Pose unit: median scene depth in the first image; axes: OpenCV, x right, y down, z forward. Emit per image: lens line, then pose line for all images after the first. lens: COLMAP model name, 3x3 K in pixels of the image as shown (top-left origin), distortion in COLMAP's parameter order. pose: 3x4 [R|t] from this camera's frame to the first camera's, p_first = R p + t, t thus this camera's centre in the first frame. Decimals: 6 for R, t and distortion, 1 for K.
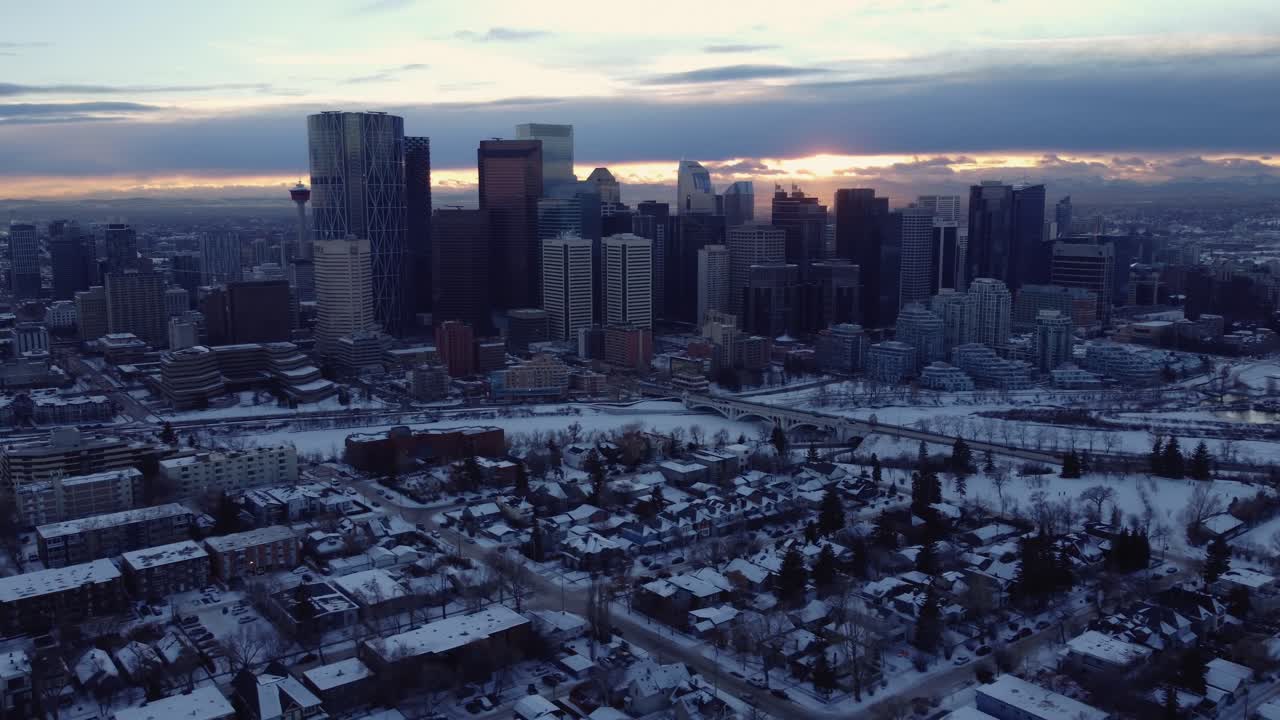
lens RADIAL K [[1045.4, 0, 640.0], [0, 1045.4, 360.0], [0, 0, 1]] dist [0.001213, -0.002140]
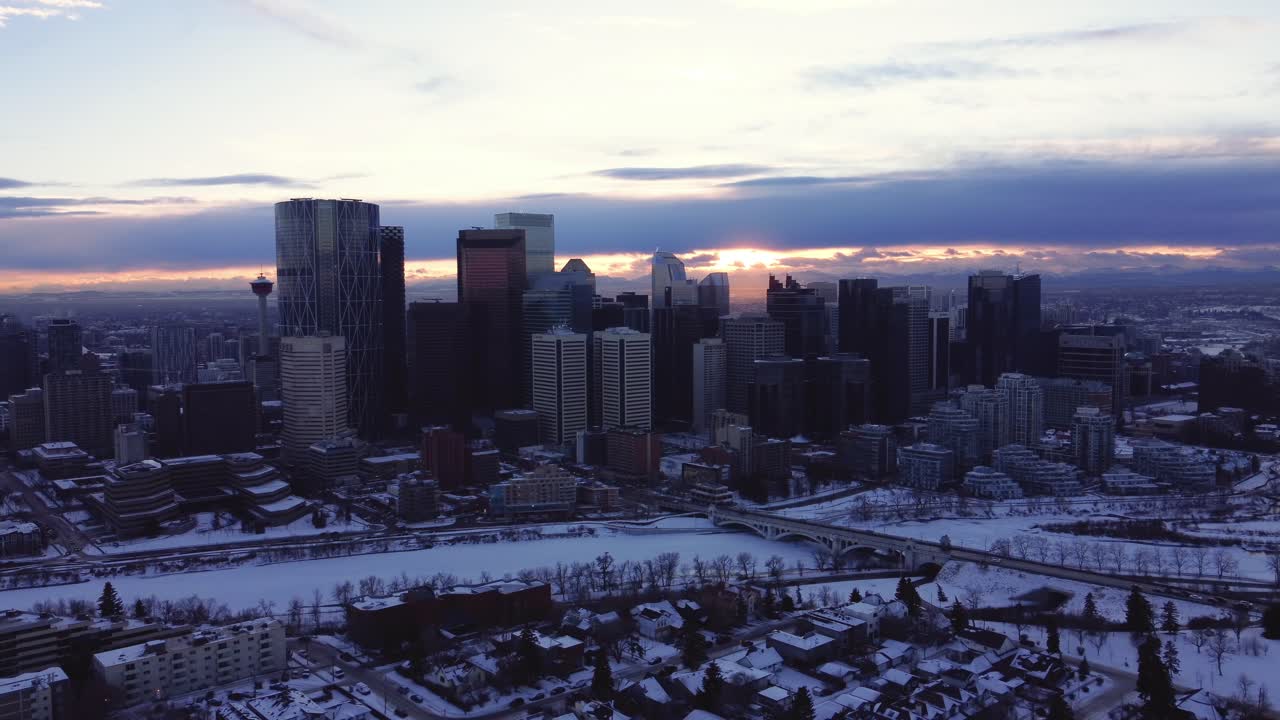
lens RADIAL K [[1008.4, 0, 640.0], [0, 1008.4, 360.0], [0, 0, 1]] dist [0.002034, -0.000881]
pose [[0.998384, -0.007608, 0.056311, -0.055461], [0.012292, 0.996449, -0.083298, -0.019533], [-0.055477, 0.083855, 0.994932, 0.123138]]
